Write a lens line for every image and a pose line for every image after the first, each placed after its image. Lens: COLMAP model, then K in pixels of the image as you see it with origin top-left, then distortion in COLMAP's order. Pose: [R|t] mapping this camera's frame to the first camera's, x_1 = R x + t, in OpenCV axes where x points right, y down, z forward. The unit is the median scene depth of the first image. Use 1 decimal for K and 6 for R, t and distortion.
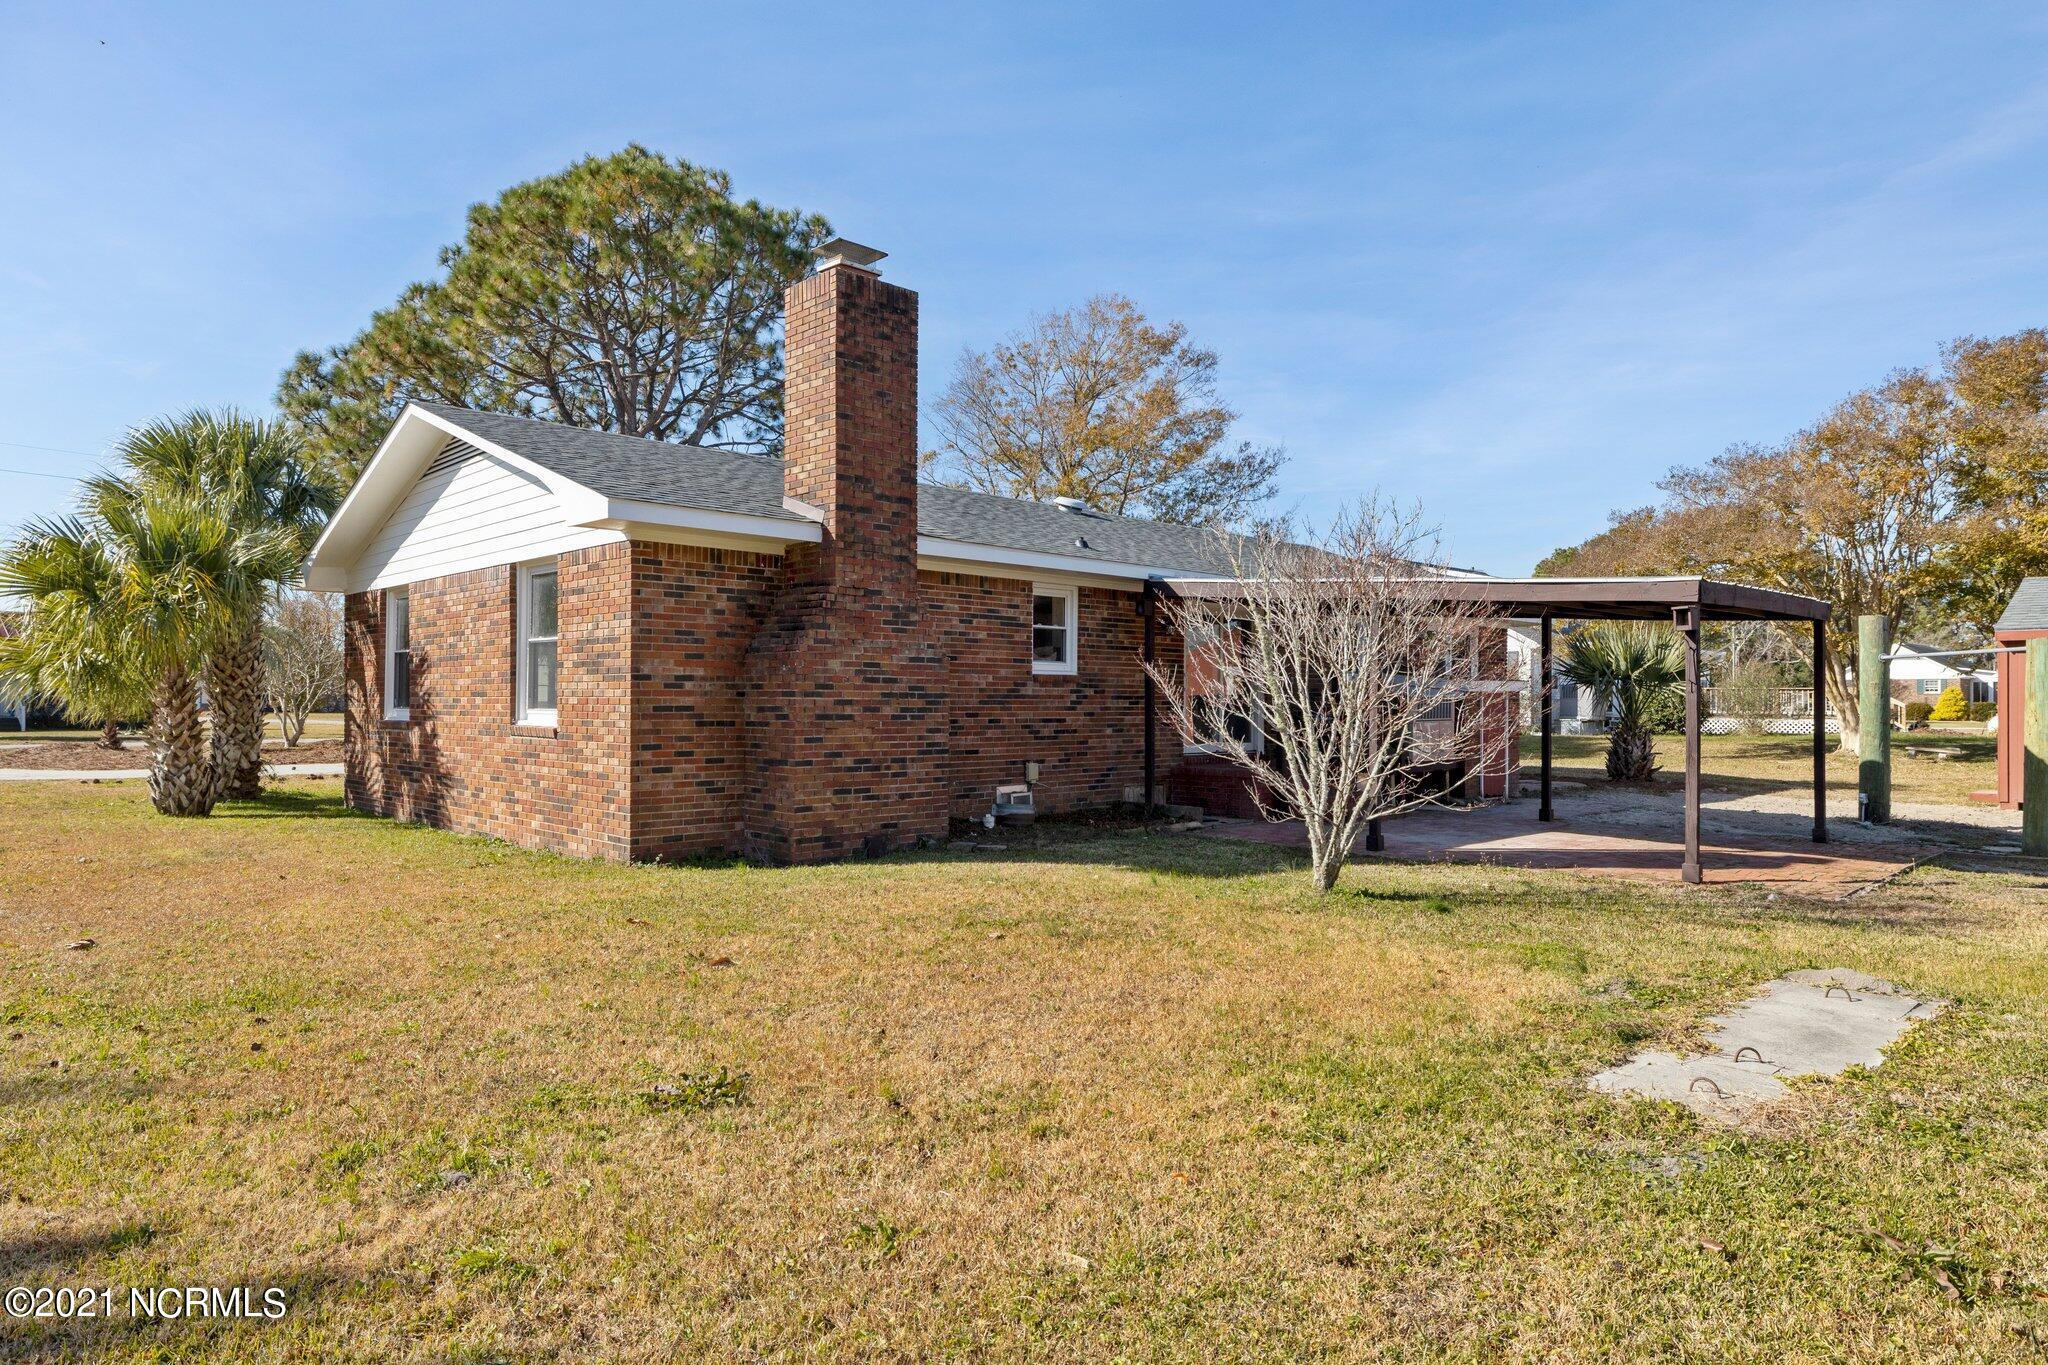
lens RADIAL K [[1212.8, 0, 1033.4], [0, 1212.8, 702.0], [0, 0, 1]] dist [-0.002832, -0.001792]
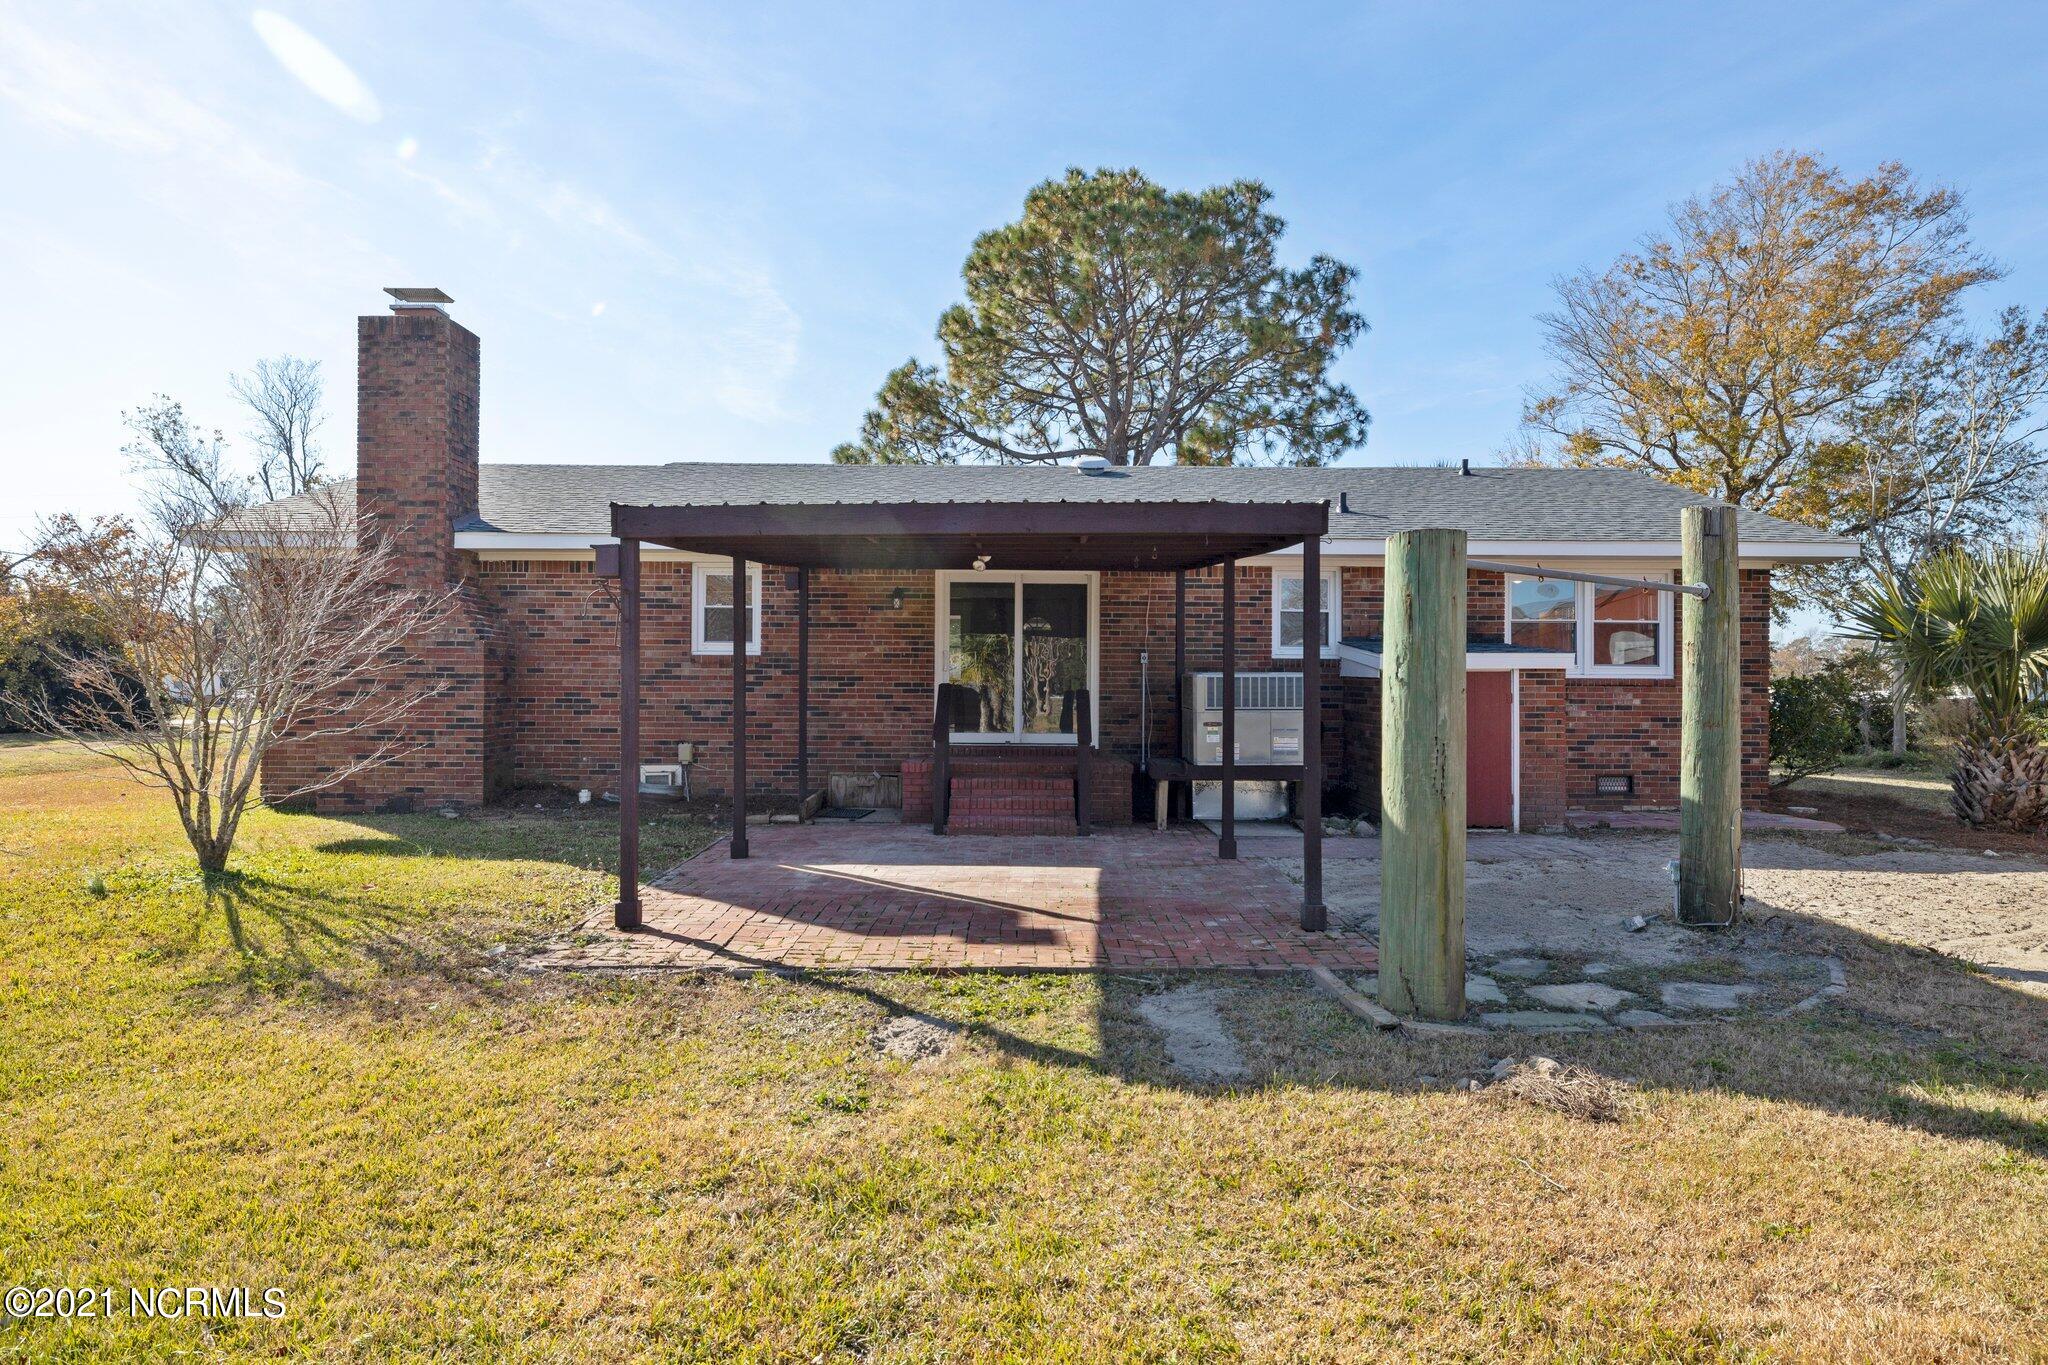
lens RADIAL K [[1210.7, 0, 1011.7], [0, 1210.7, 680.4], [0, 0, 1]] dist [-0.003815, 0.000590]
pose [[0.719931, -0.003660, -0.694036, 0.873598], [-0.003956, 0.999948, -0.009376, 0.006243], [0.694034, 0.009496, 0.719880, 0.462775]]
